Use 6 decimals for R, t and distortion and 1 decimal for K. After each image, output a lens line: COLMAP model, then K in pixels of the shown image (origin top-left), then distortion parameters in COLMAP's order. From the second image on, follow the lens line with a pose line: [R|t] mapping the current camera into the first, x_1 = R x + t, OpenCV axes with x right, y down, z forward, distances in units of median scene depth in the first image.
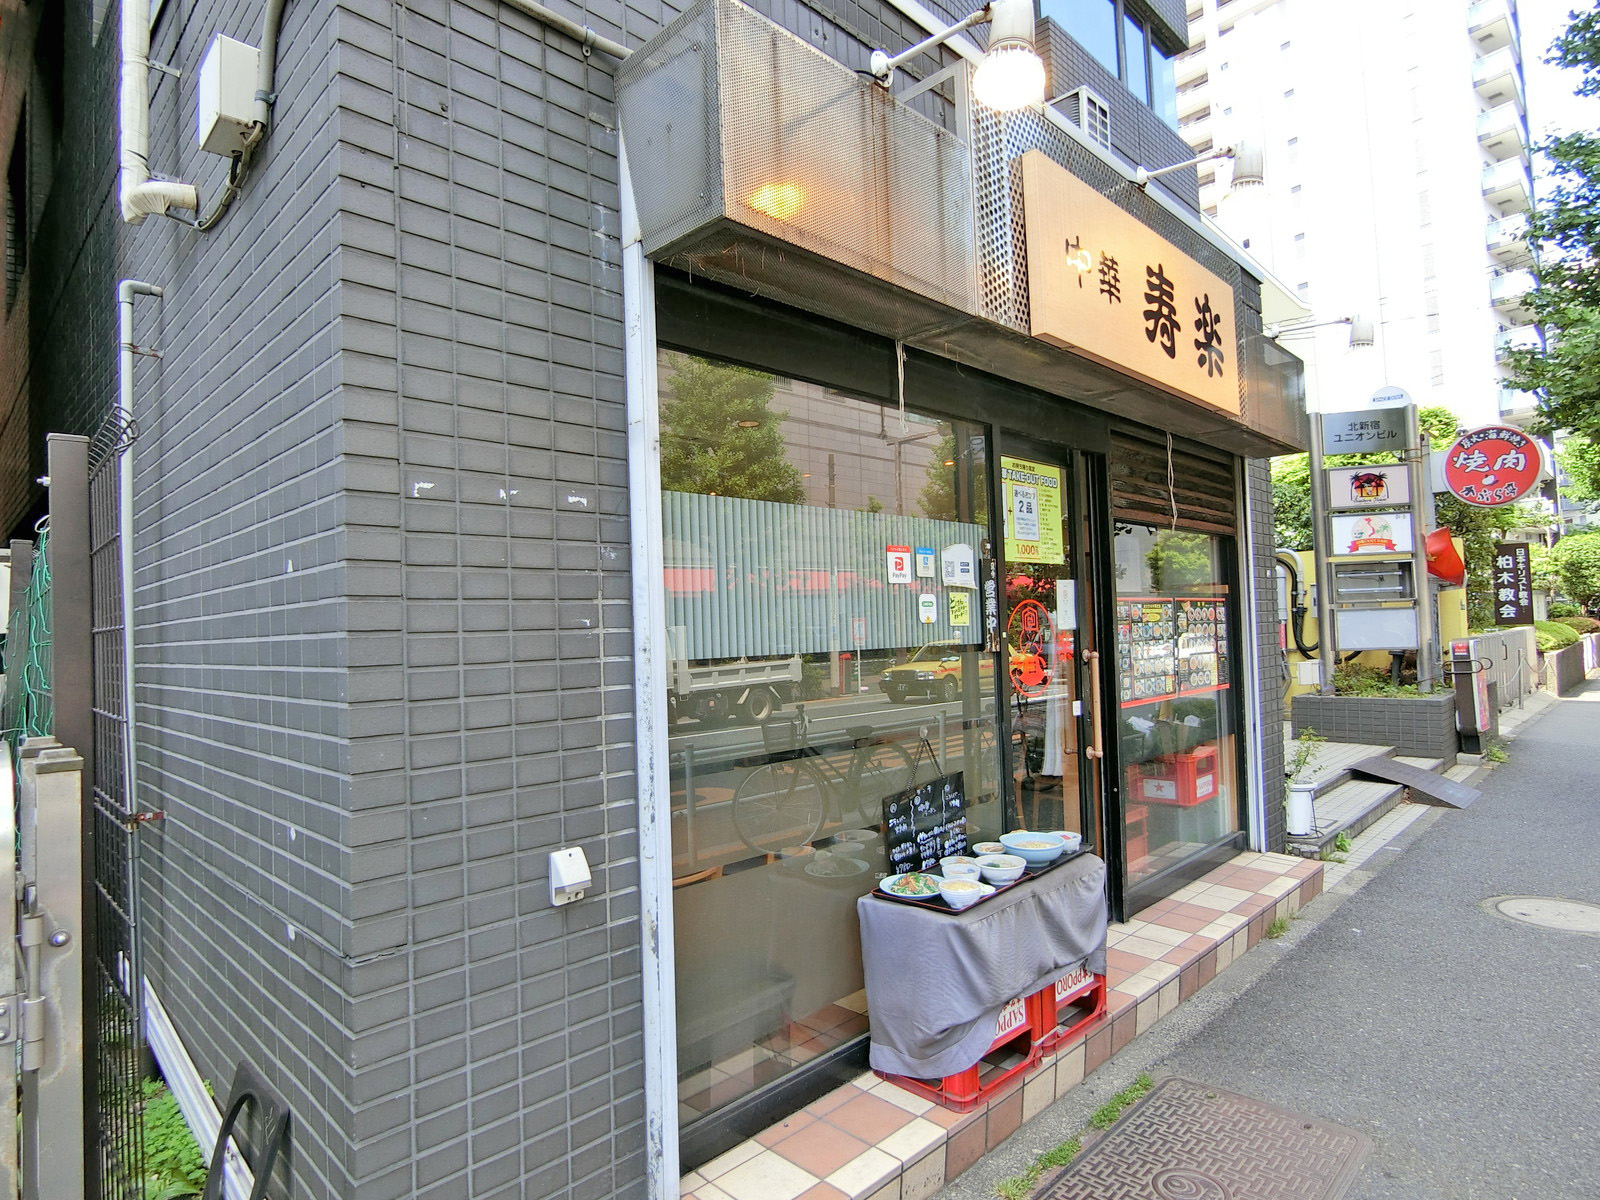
lens RADIAL K [[910.9, 0, 800.0], [0, 910.9, 600.0], [0, 0, 1]] dist [-0.002916, -0.001400]
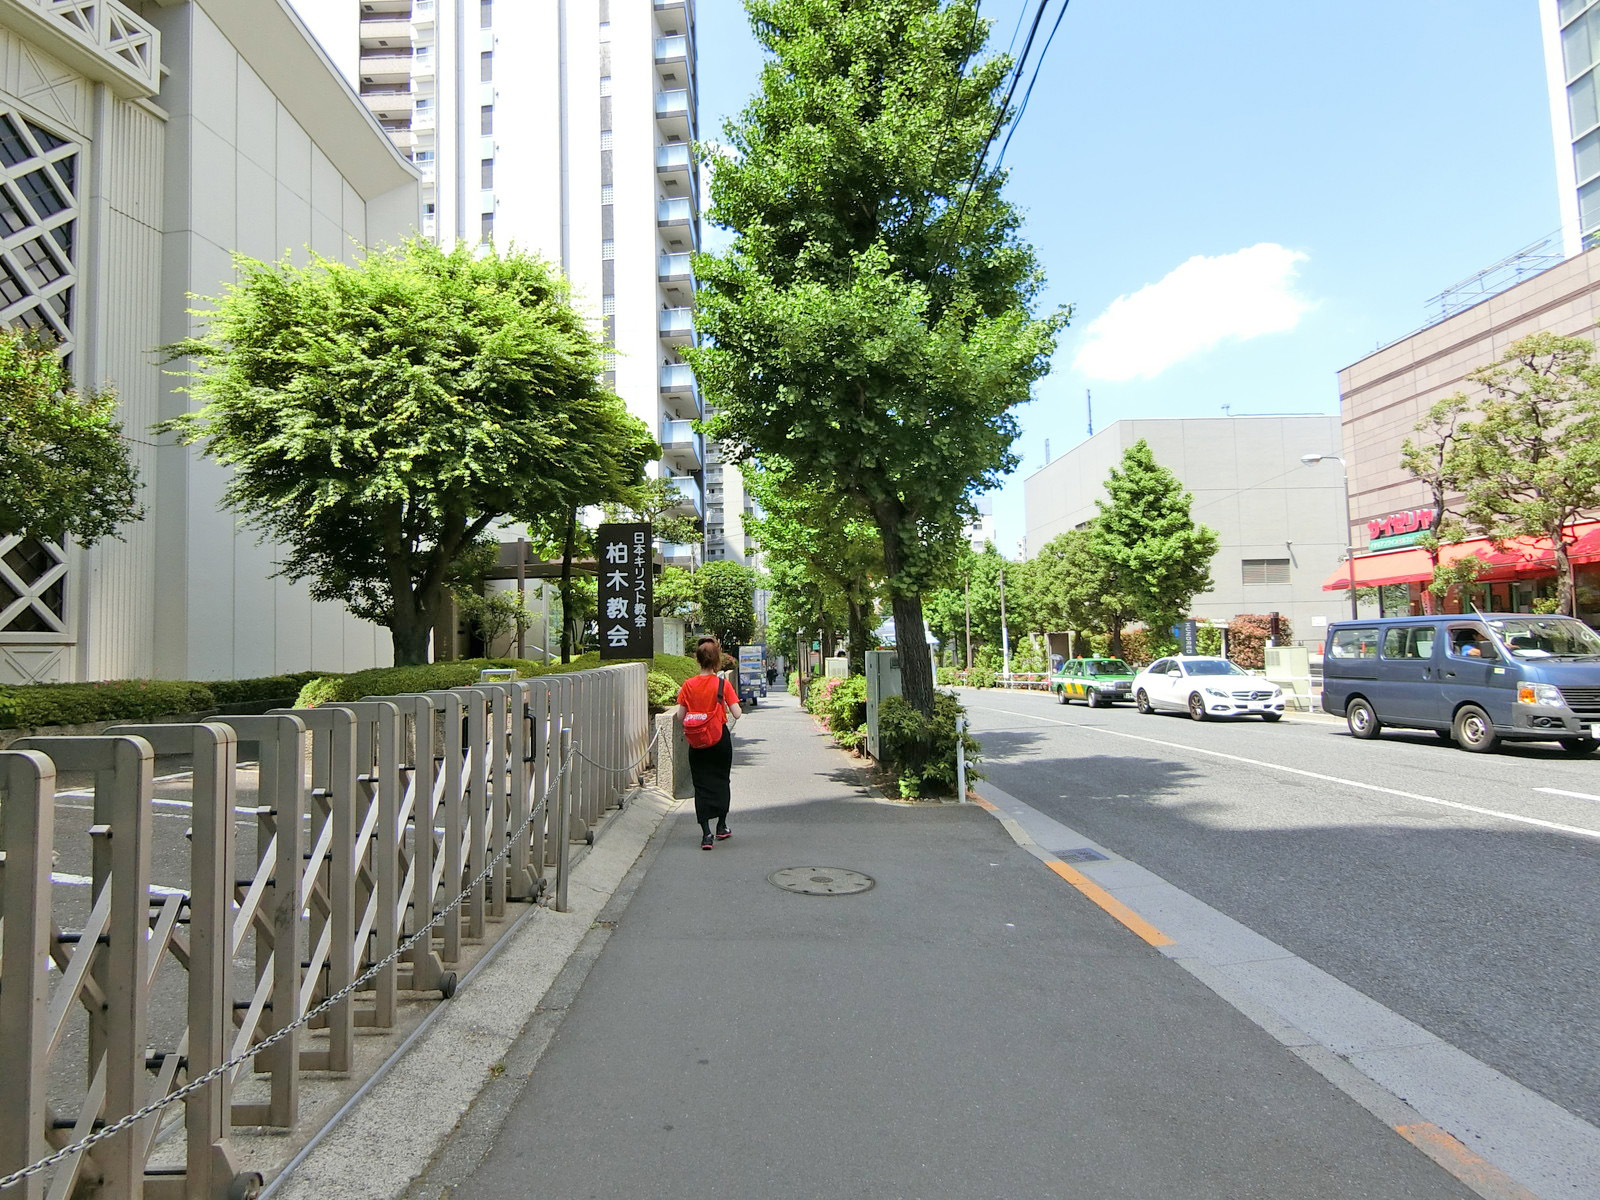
lens RADIAL K [[910.9, 0, 800.0], [0, 910.9, 600.0], [0, 0, 1]] dist [-0.002916, -0.001400]
pose [[0.698118, 0.059952, 0.713468, 0.438667], [-0.034524, 0.998148, -0.050092, 0.014413], [-0.715150, 0.010339, 0.698895, 0.502478]]
